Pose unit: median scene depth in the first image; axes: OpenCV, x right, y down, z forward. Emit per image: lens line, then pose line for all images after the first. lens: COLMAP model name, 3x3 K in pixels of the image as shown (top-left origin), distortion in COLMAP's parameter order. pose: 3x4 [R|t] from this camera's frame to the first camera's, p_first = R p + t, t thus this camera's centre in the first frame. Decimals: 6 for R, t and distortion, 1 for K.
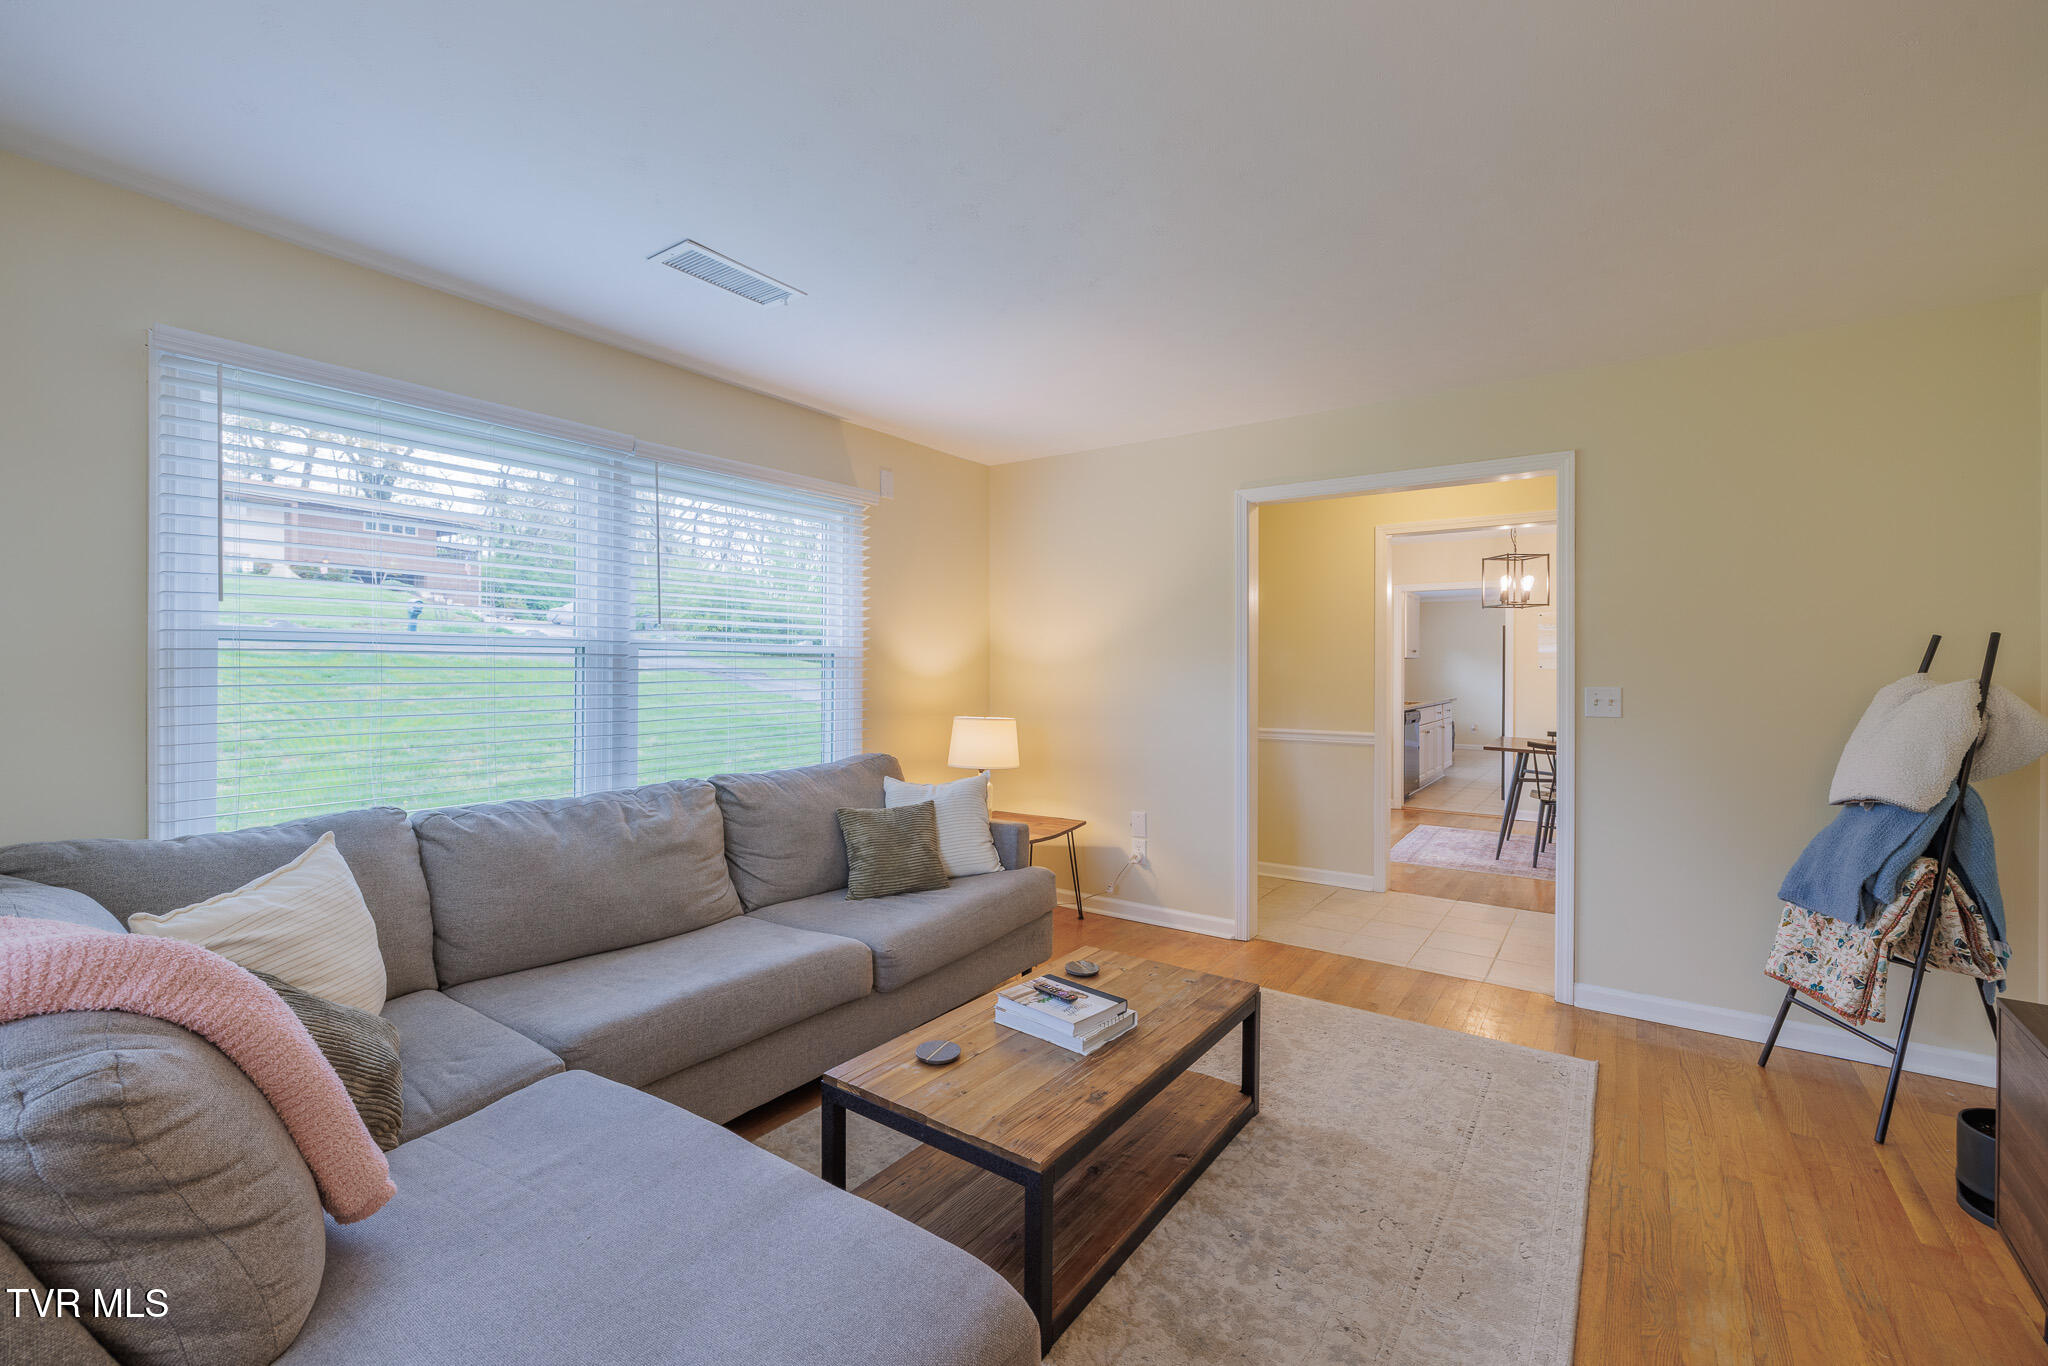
lens RADIAL K [[851.9, 0, 1024.3], [0, 851.9, 676.9], [0, 0, 1]] dist [0.001510, -0.000088]
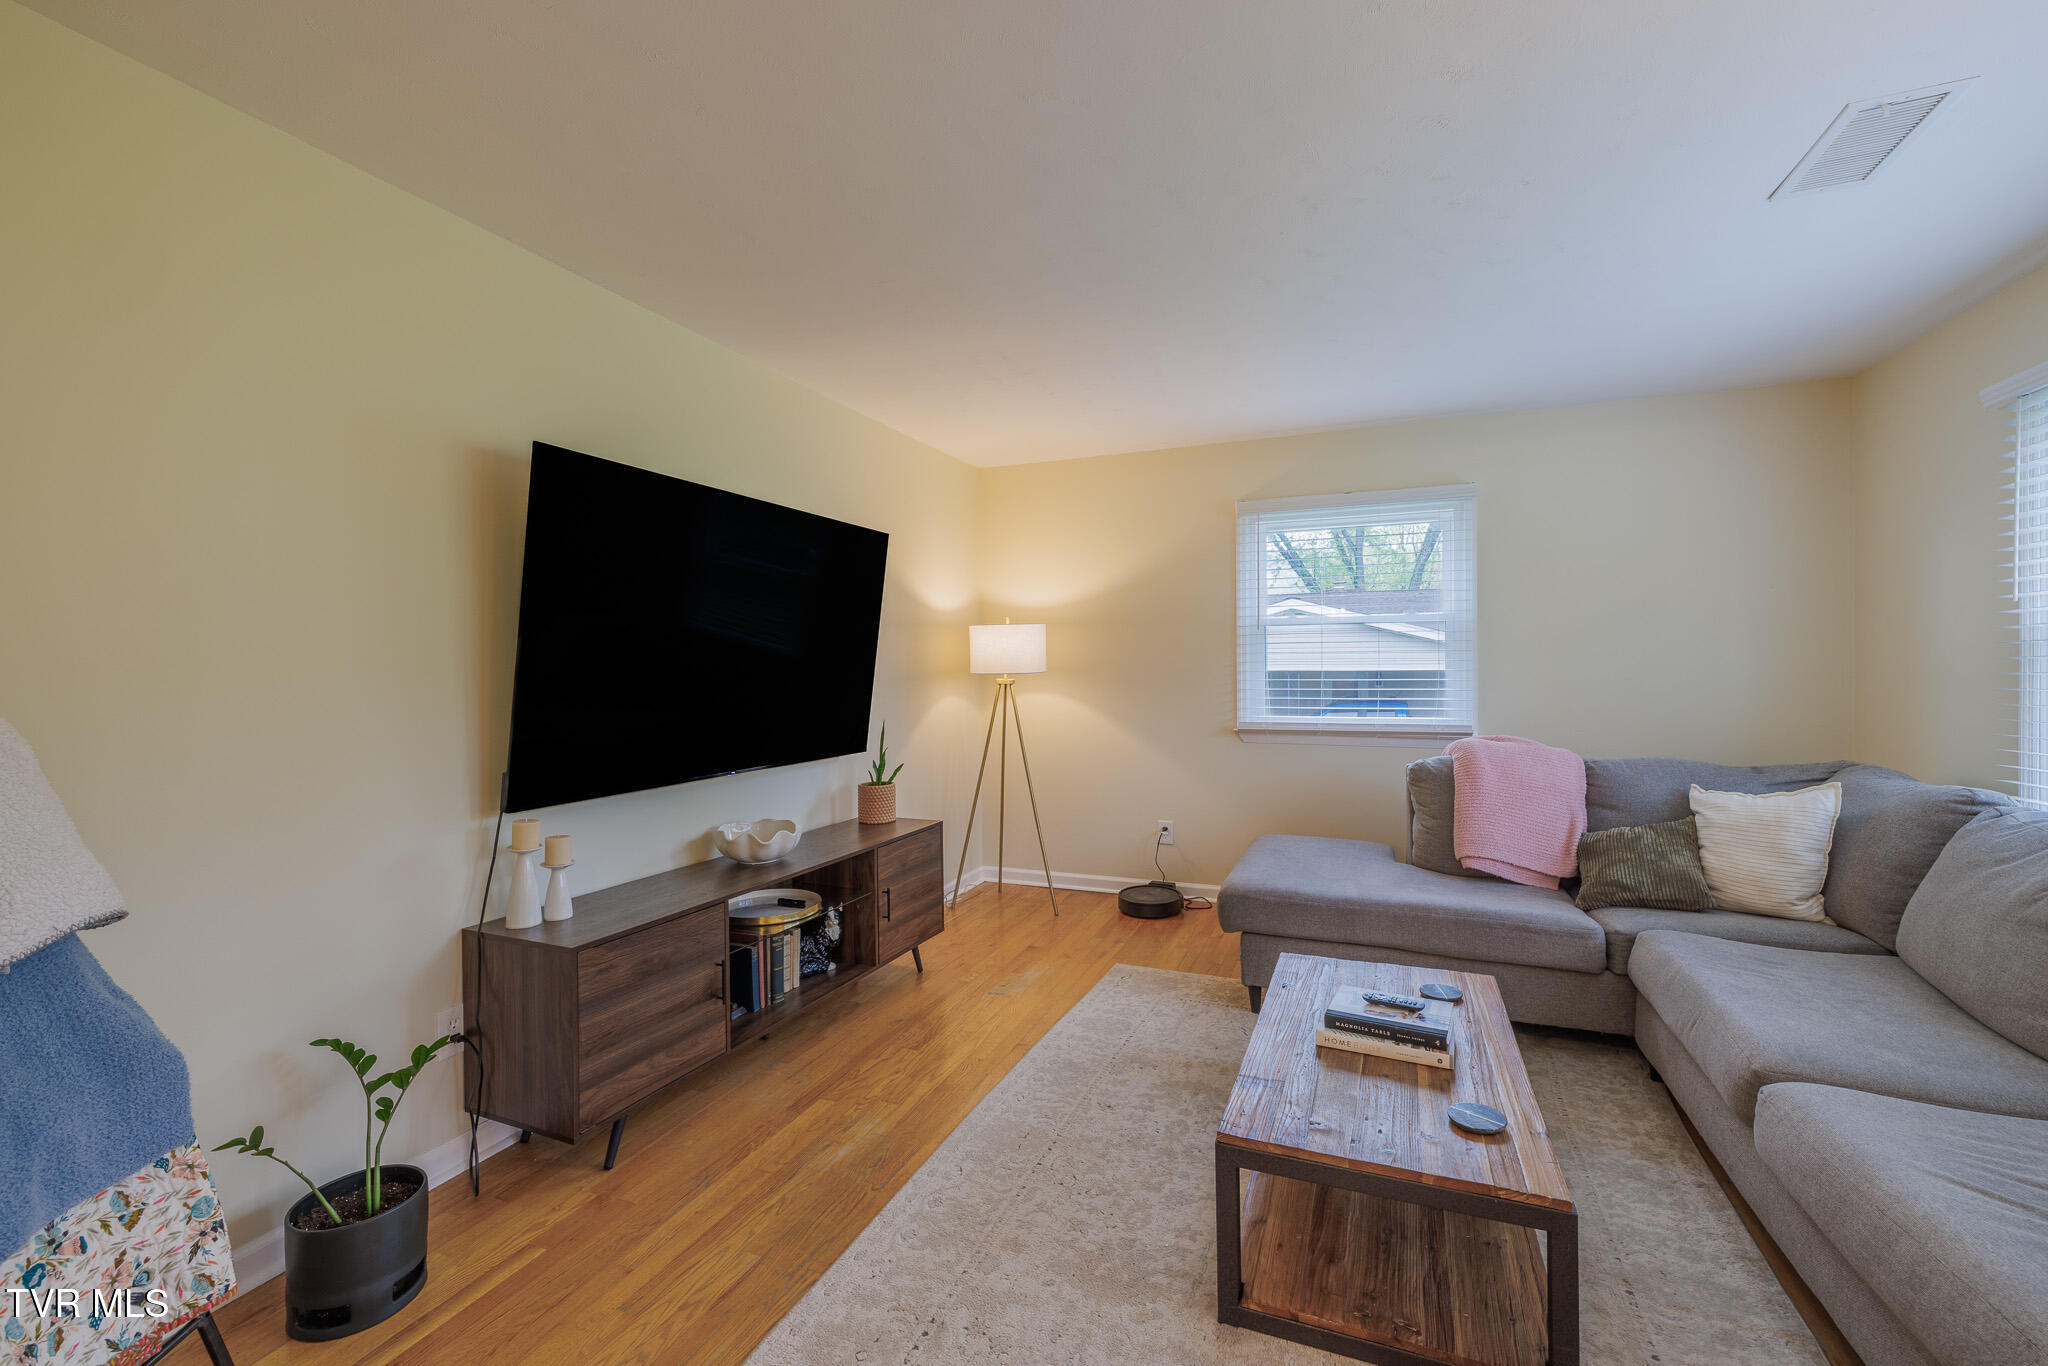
lens RADIAL K [[851.9, 0, 1024.1], [0, 851.9, 673.6], [0, 0, 1]] dist [0.001510, -0.000088]
pose [[-0.973981, -0.002858, -0.226611, 0.736164], [-0.005962, 0.999898, 0.013012, -0.007811], [0.226551, 0.014024, -0.973898, 2.052248]]
